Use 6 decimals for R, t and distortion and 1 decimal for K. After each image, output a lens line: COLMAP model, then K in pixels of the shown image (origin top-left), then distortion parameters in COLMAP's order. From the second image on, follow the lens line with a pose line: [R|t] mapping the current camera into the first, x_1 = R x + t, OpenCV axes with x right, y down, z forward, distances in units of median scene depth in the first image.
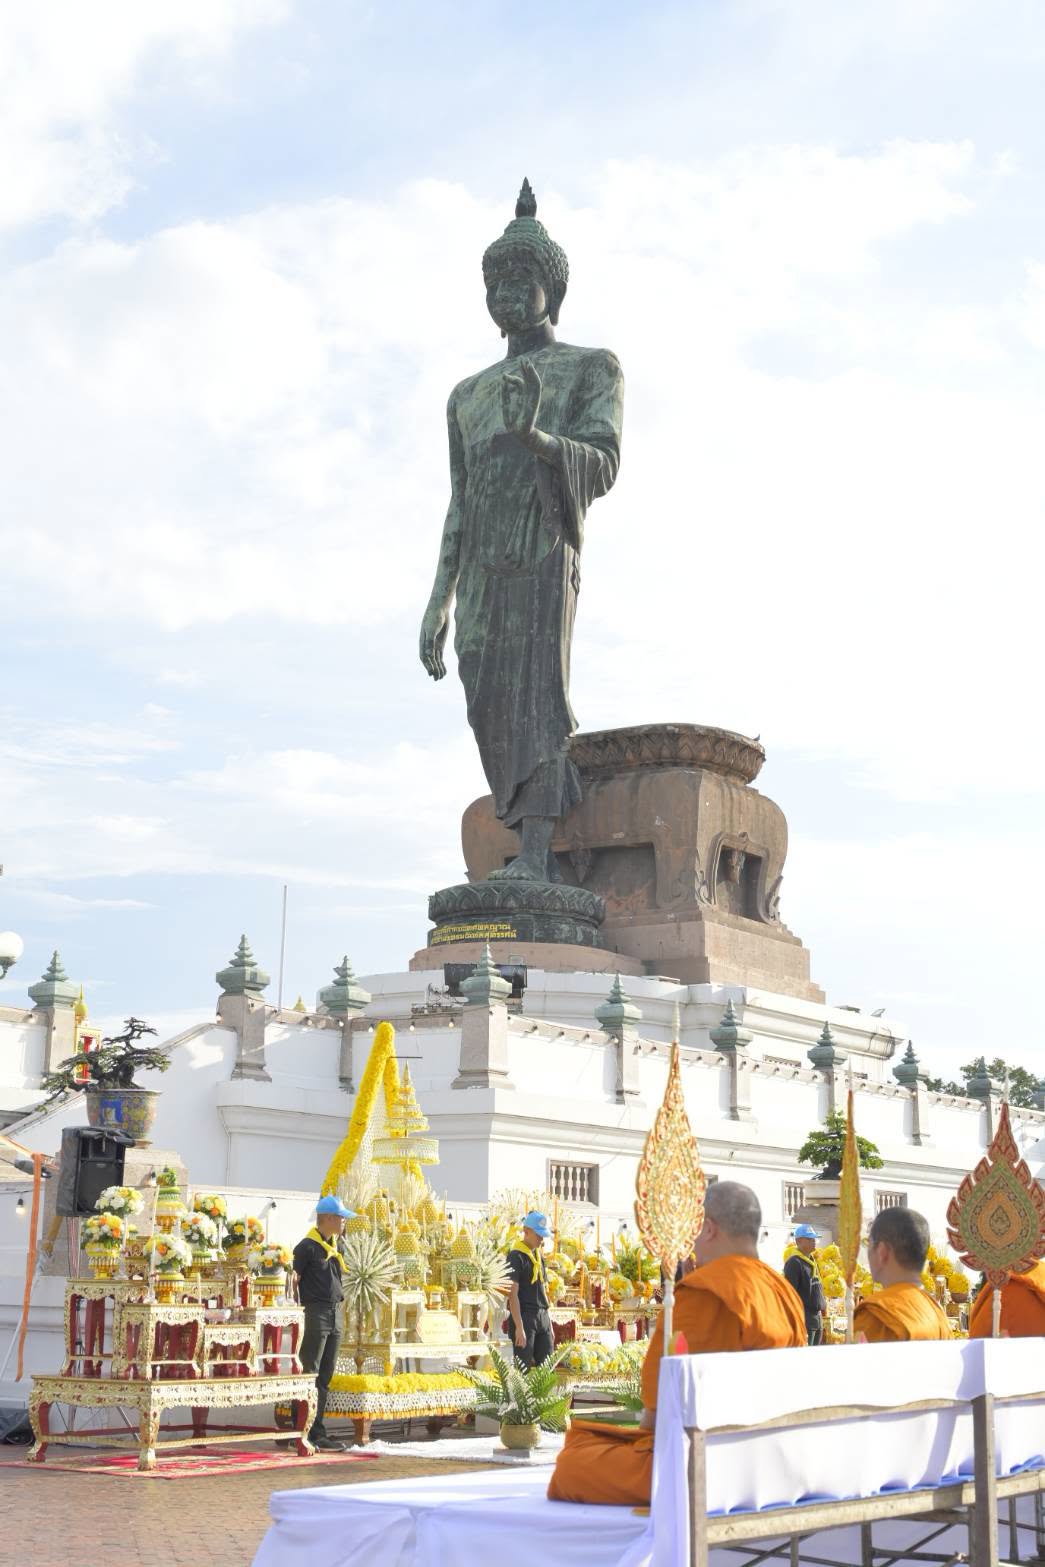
lens RADIAL K [[2313.0, 0, 516.5], [0, 2313.0, 792.9], [0, 0, 1]] dist [-0.004821, 0.000000]
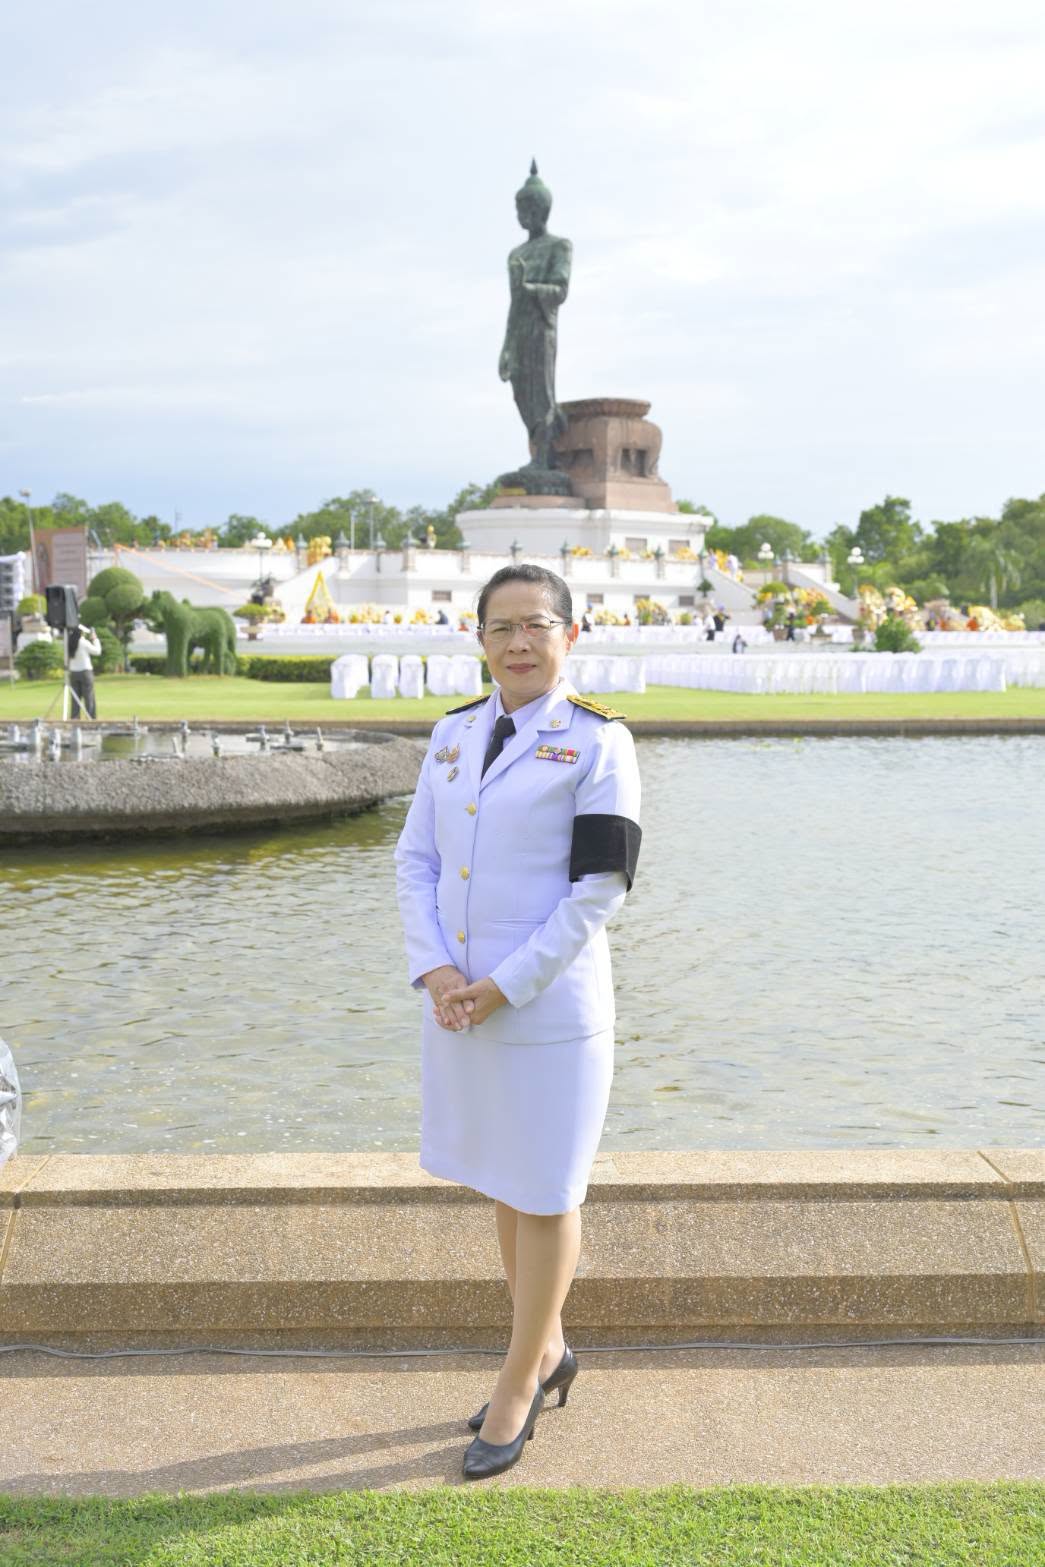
lens RADIAL K [[1900.5, 0, 524.9], [0, 1900.5, 744.2], [0, 0, 1]] dist [0.025282, 0.000000]
pose [[0.970070, 0.000491, -0.242824, 0.472060], [0.062727, 0.965551, 0.252542, -0.186553], [0.234582, -0.260215, 0.936621, -0.963200]]
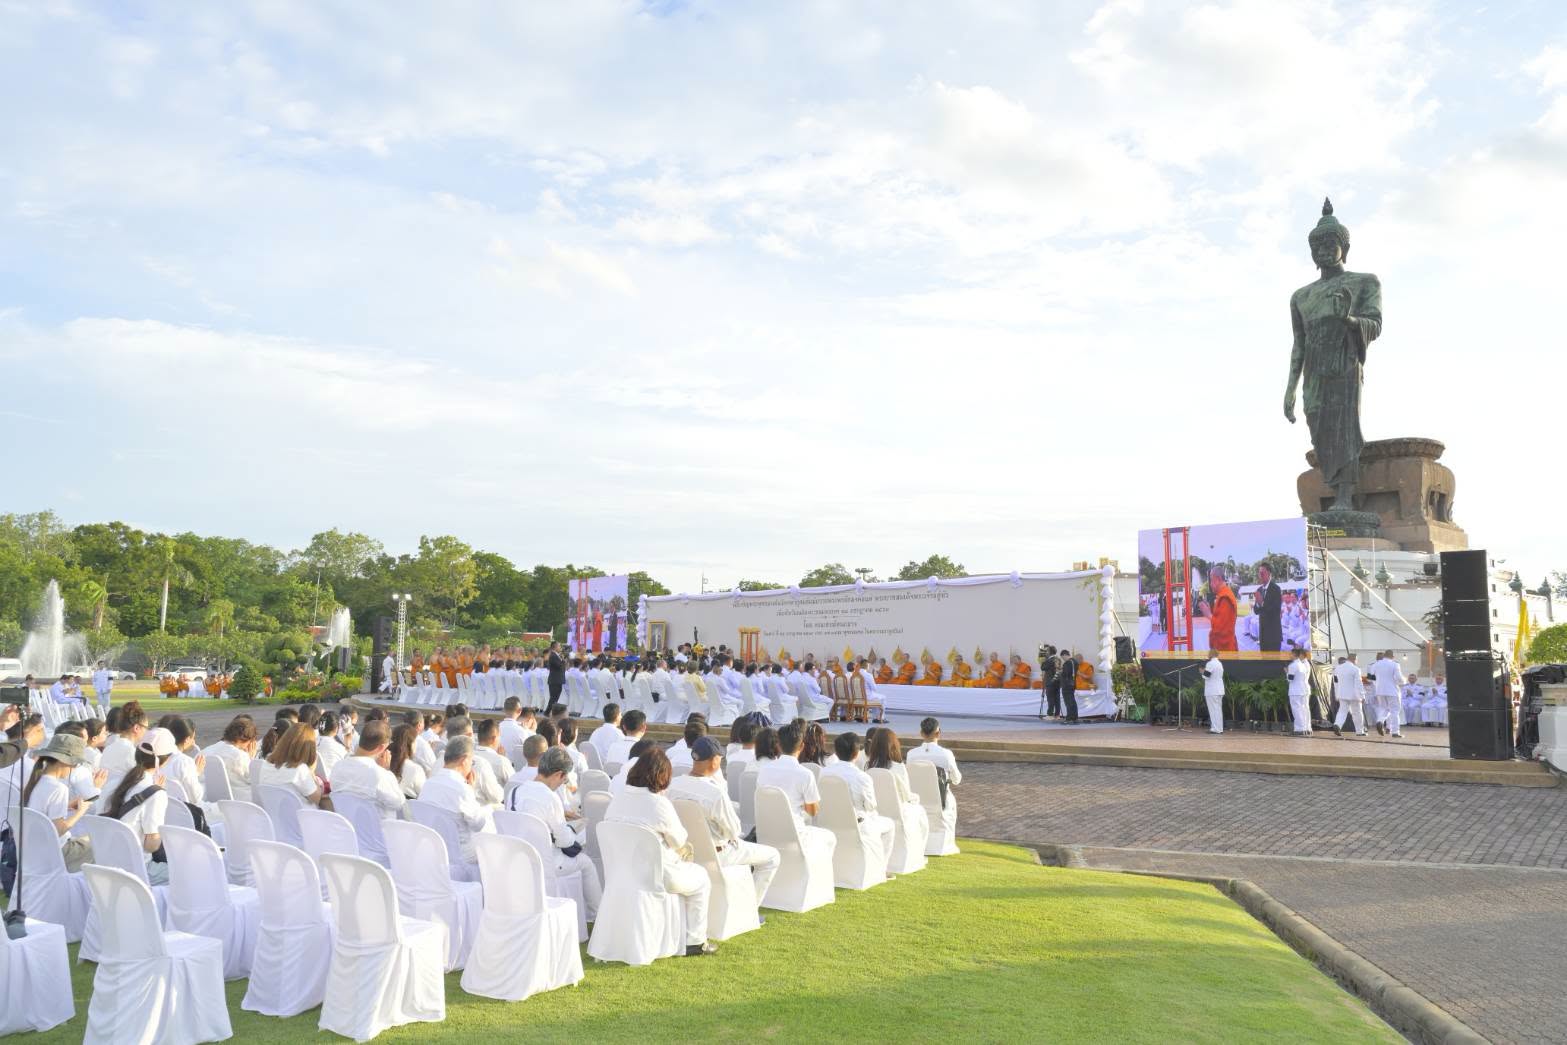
lens RADIAL K [[1205.8, 0, 772.4], [0, 1205.8, 528.8], [0, 0, 1]] dist [0.006871, 0.001153]
pose [[0.964304, -0.027134, -0.263404, -0.222923], [0.049583, 0.995644, 0.078955, -0.065644], [0.260114, -0.089197, 0.961449, -0.312732]]
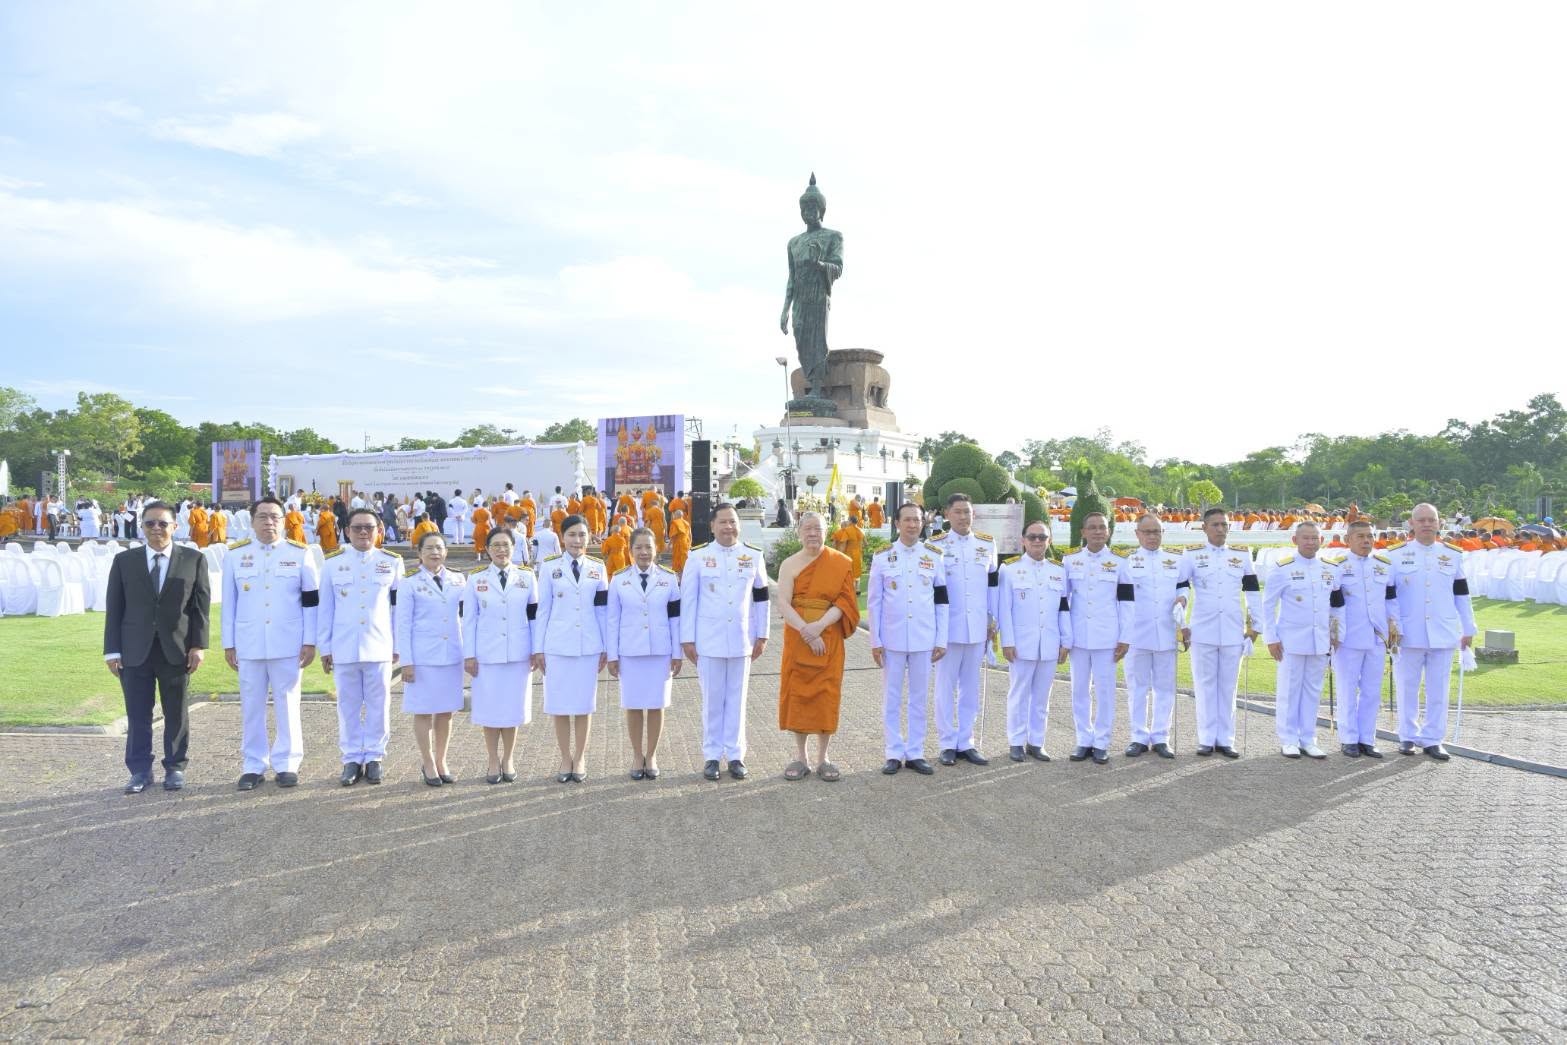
lens RADIAL K [[1041.5, 0, 786.5], [0, 1041.5, 524.2], [0, 0, 1]] dist [-0.017354, 0.009461]
pose [[0.998987, -0.007585, 0.044356, -0.101196], [-0.001942, 0.977507, 0.210893, -0.098228], [-0.044958, -0.210765, 0.976502, -0.500327]]
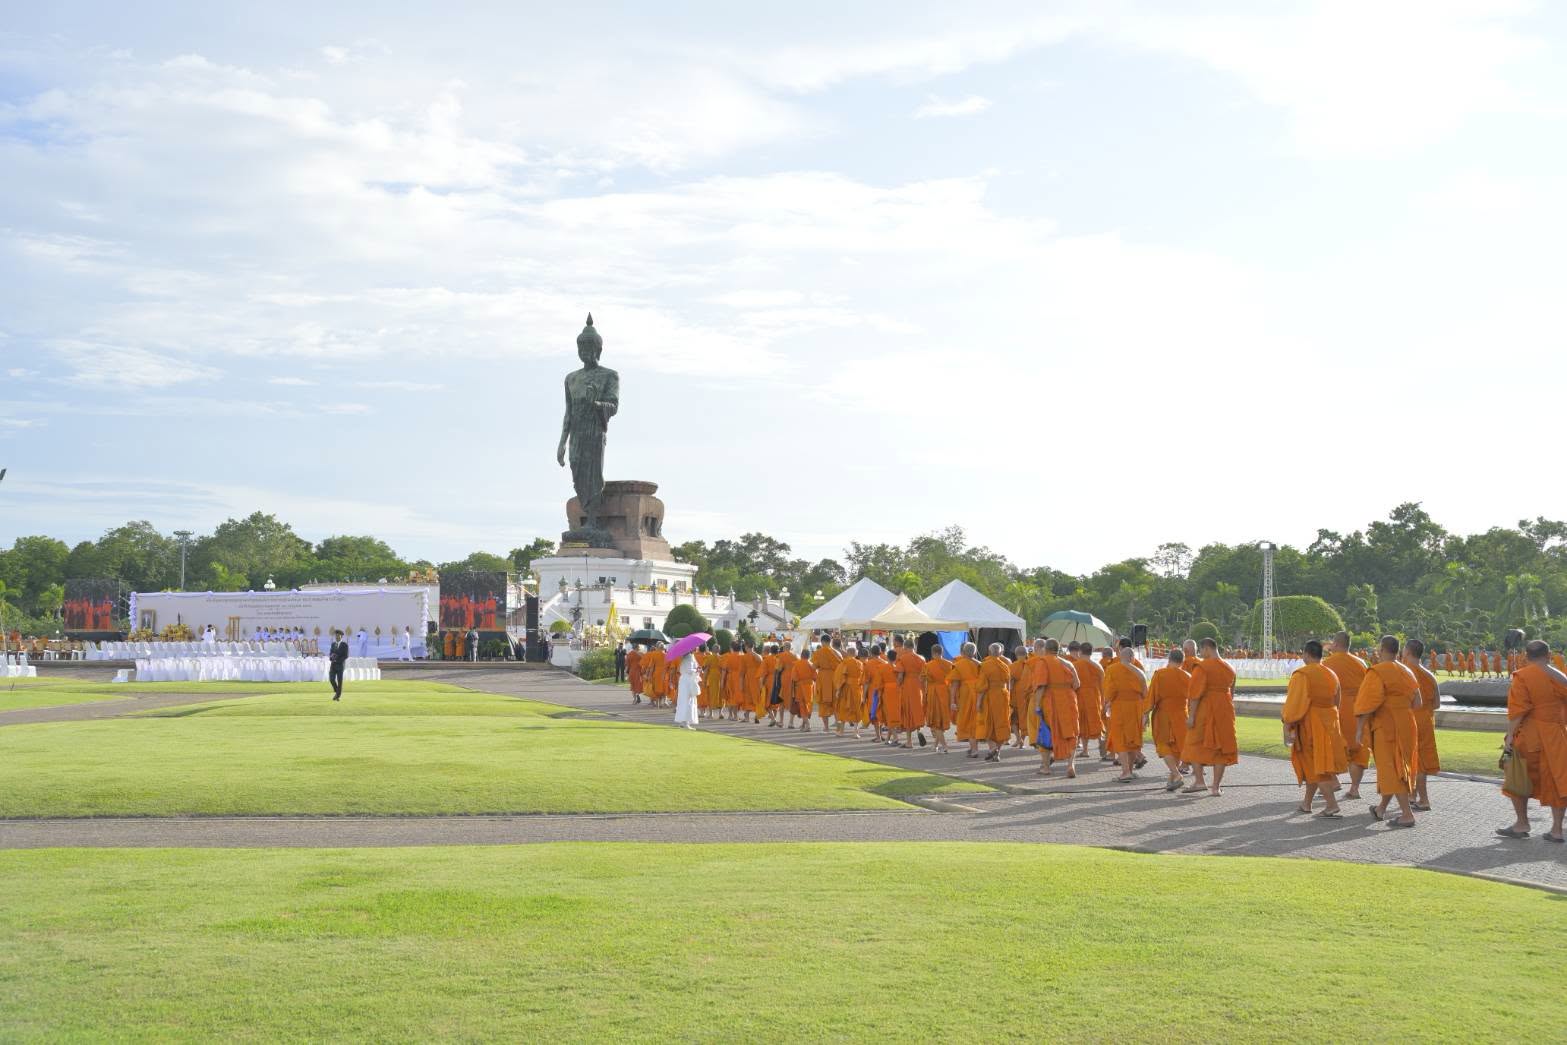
lens RADIAL K [[1641.1, 0, 768.9], [0, 1641.1, 522.9], [0, 0, 1]] dist [0.006571, 0.000000]
pose [[0.981577, 0.004754, 0.191008, -0.197287], [-0.029949, 0.991161, 0.129240, -0.288507], [-0.188706, -0.132580, 0.973043, -1.411409]]
